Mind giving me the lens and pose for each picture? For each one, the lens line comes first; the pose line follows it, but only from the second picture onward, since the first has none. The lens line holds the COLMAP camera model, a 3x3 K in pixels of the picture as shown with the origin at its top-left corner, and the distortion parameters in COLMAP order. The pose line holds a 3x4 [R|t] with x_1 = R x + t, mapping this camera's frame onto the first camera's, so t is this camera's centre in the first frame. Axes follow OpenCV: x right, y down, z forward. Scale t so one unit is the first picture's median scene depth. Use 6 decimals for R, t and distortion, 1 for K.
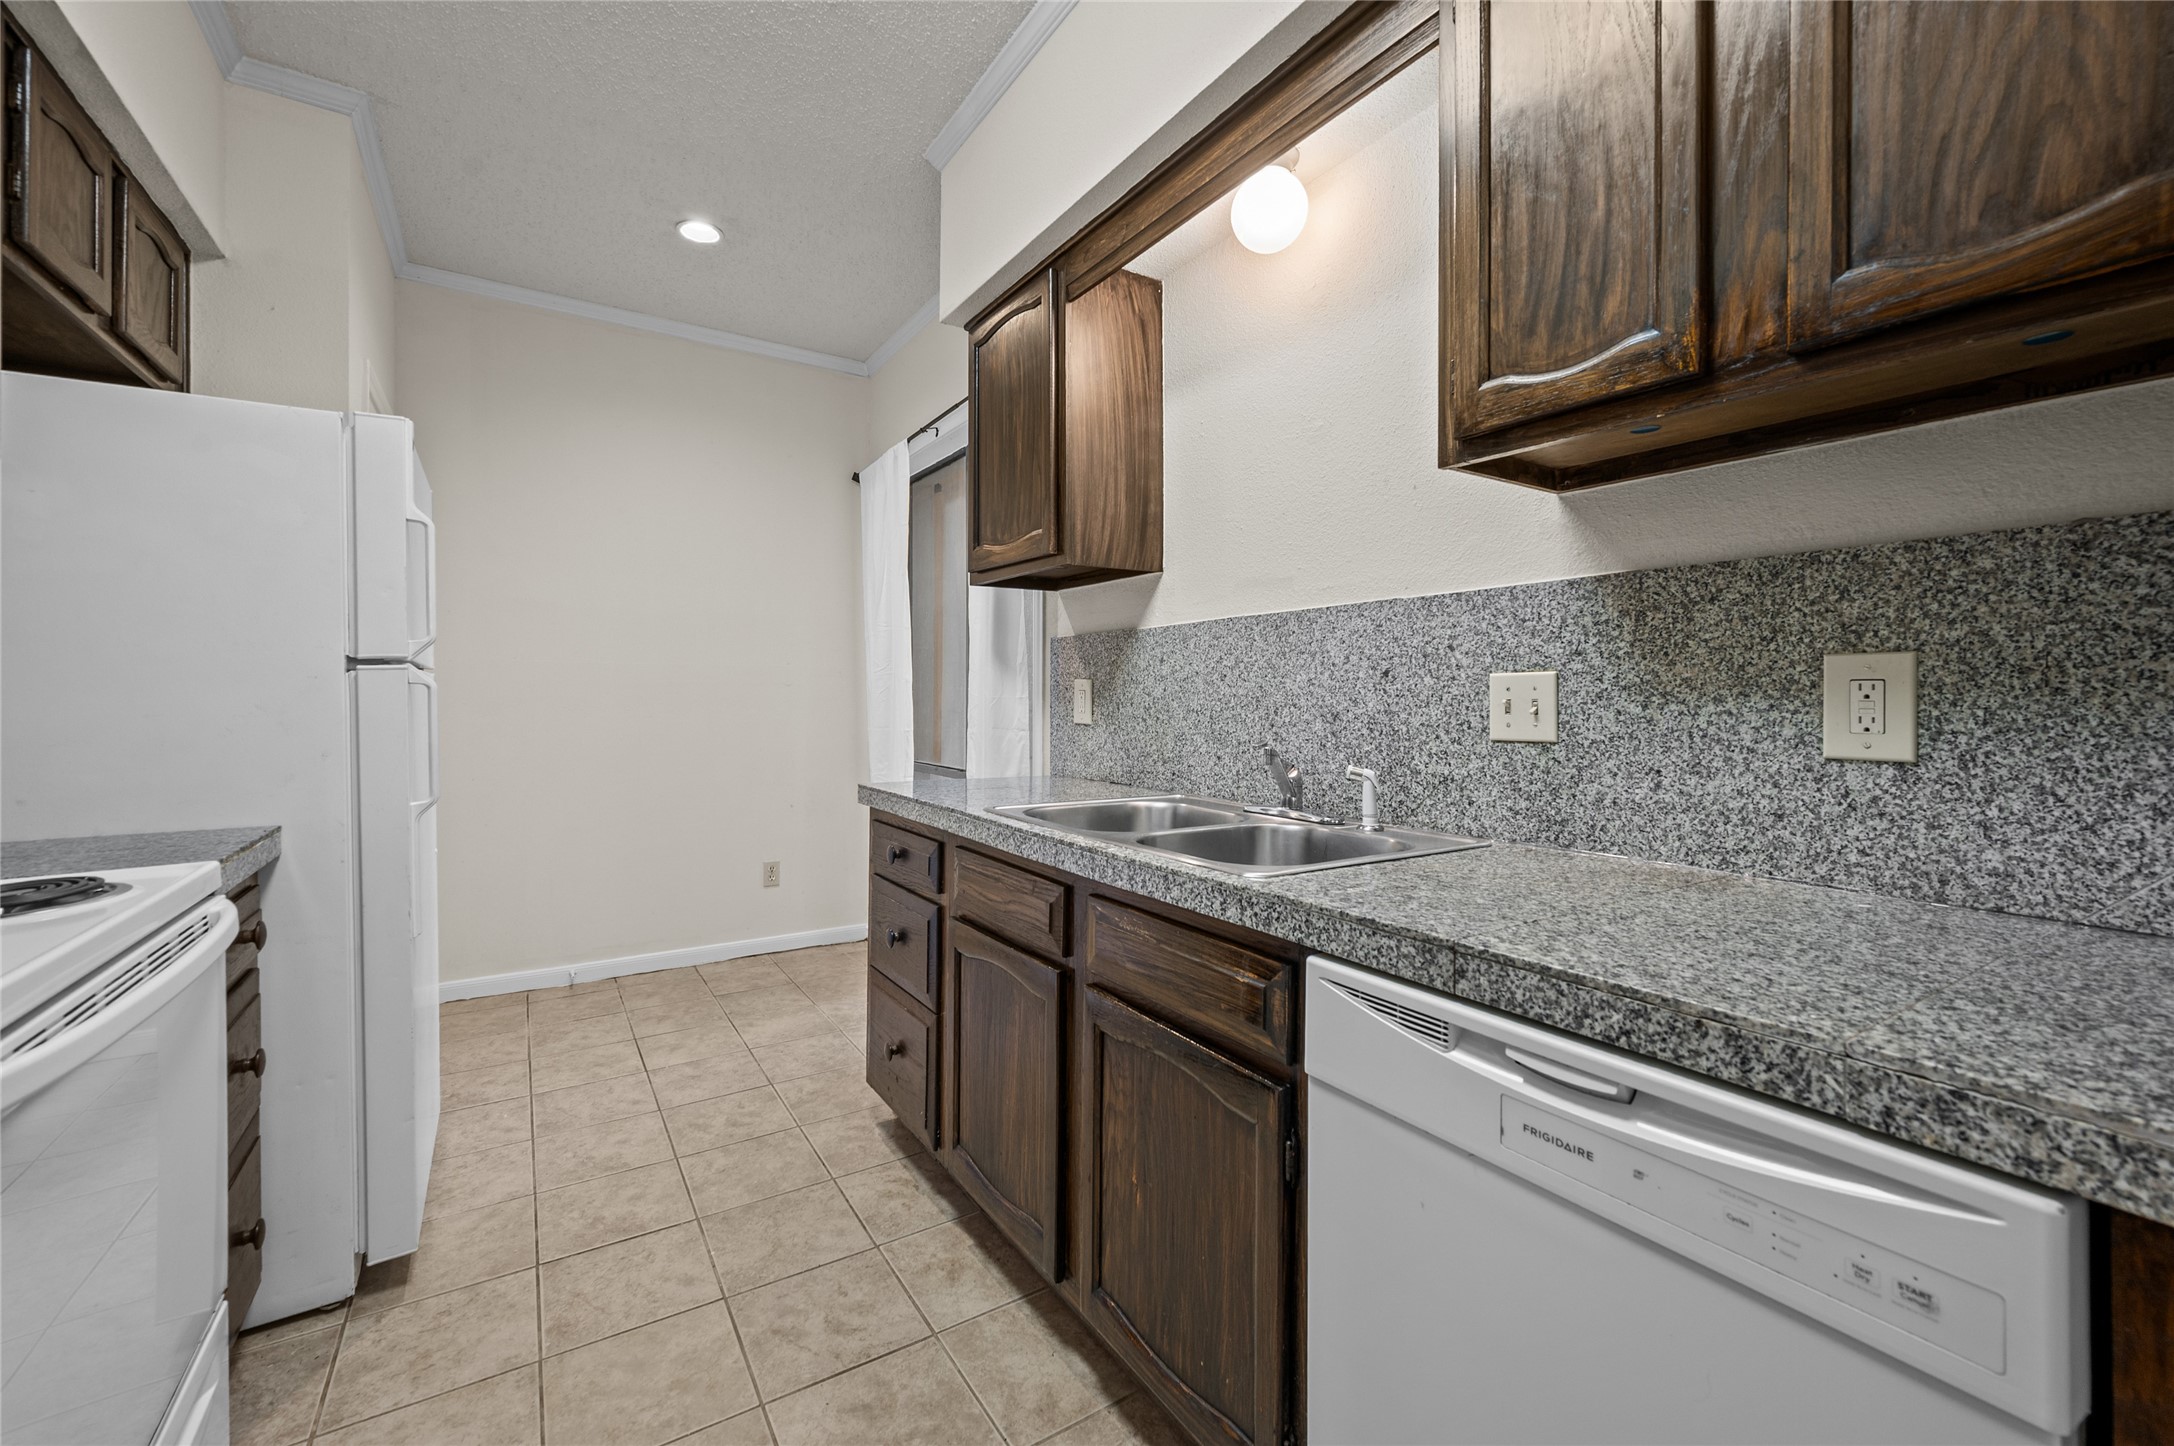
lens RADIAL K [[877.9, 0, 1072.1], [0, 877.9, 697.2], [0, 0, 1]] dist [-0.000369, 0.000300]
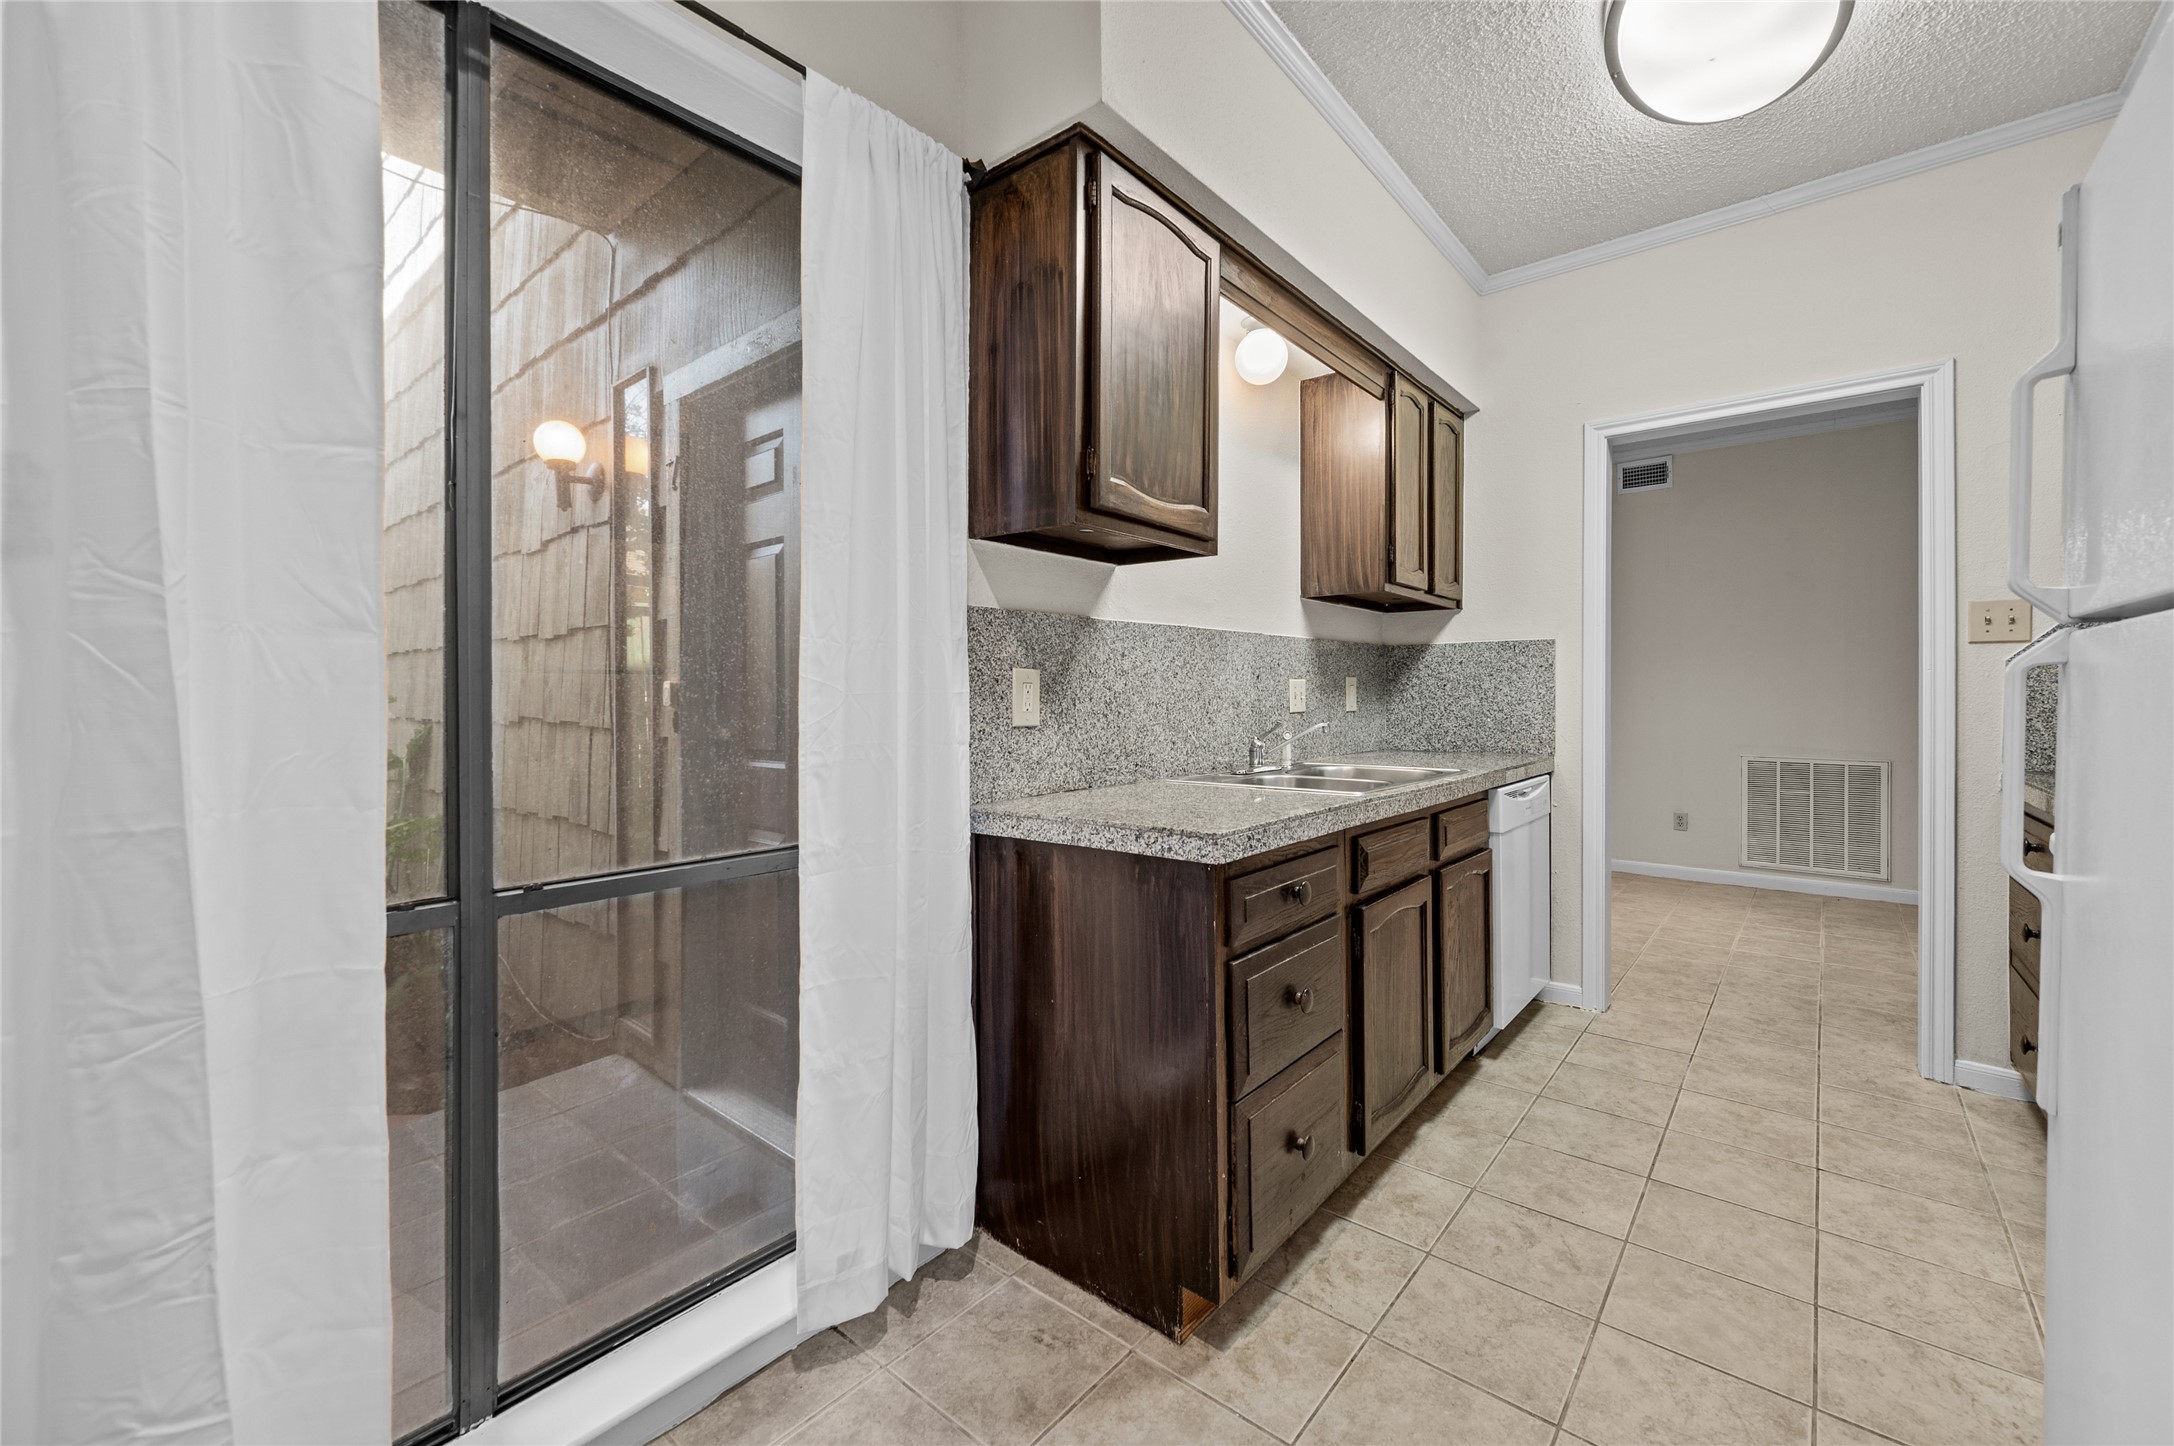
lens RADIAL K [[877.9, 0, 1072.1], [0, 877.9, 697.2], [0, 0, 1]] dist [-0.000369, 0.000300]
pose [[-0.293145, -0.006543, 0.956046, -0.905145], [0.001052, 0.999974, 0.007166, -0.000961], [-0.956067, 0.003107, -0.293130, 1.453032]]
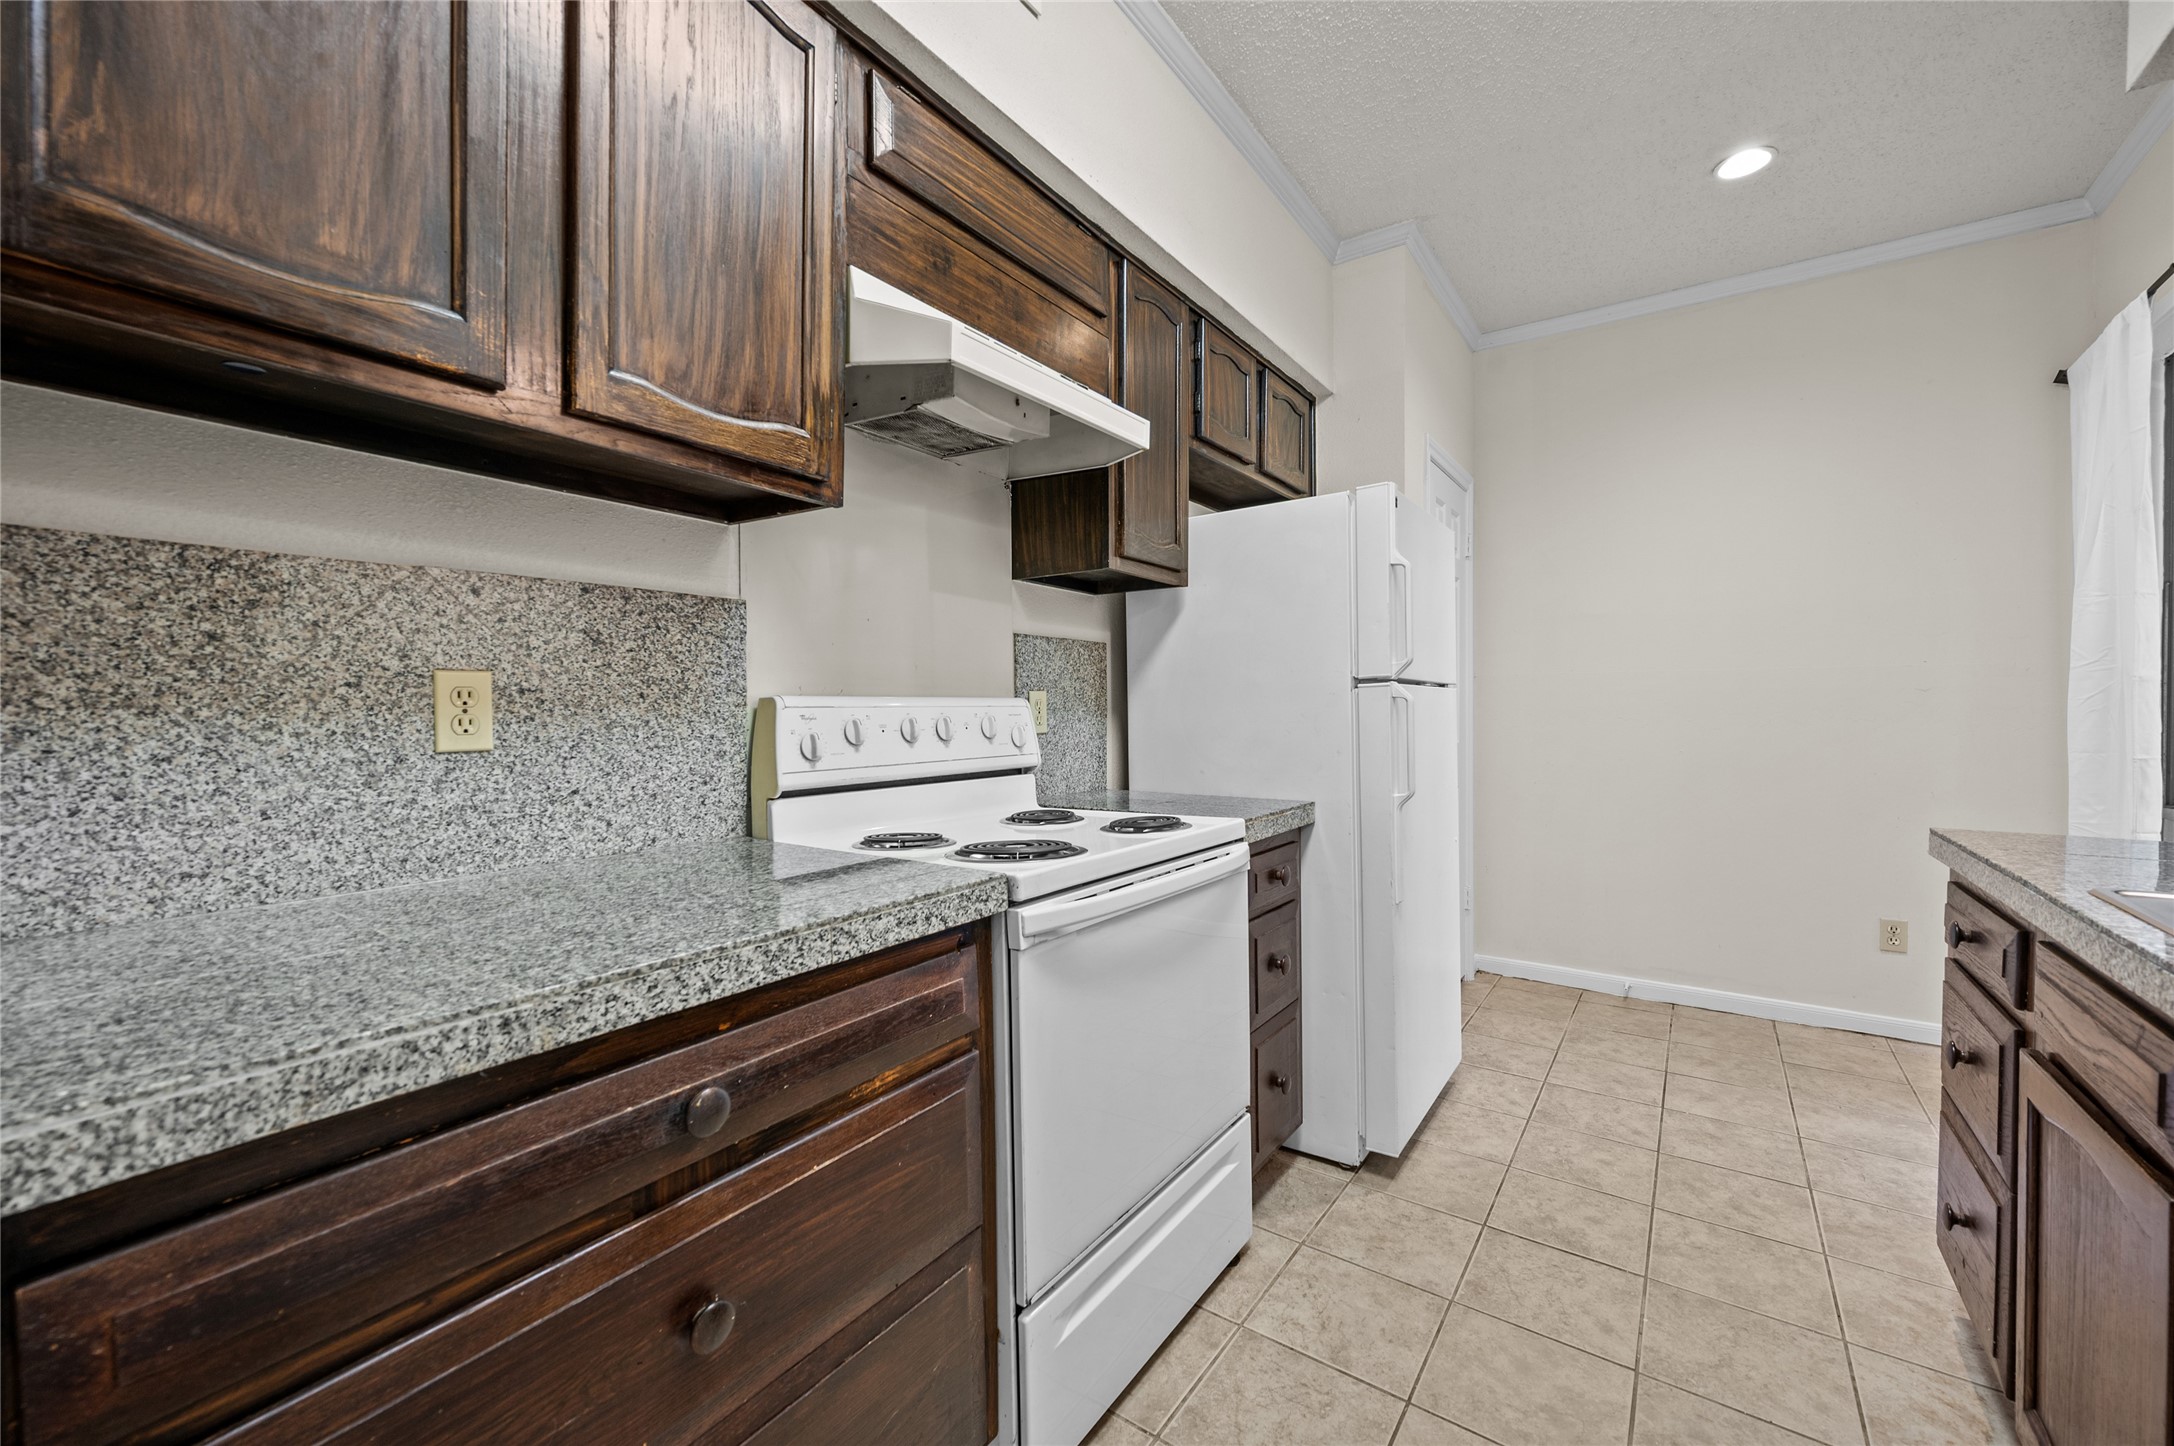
lens RADIAL K [[859.5, 0, 1087.0], [0, 859.5, 723.0], [0, 0, 1]] dist [0.001602, 0.000043]
pose [[0.378212, 0.012426, -0.925636, 0.161835], [0.004107, 0.999878, 0.015101, 0.000394], [0.925710, -0.009513, 0.378115, 0.116626]]
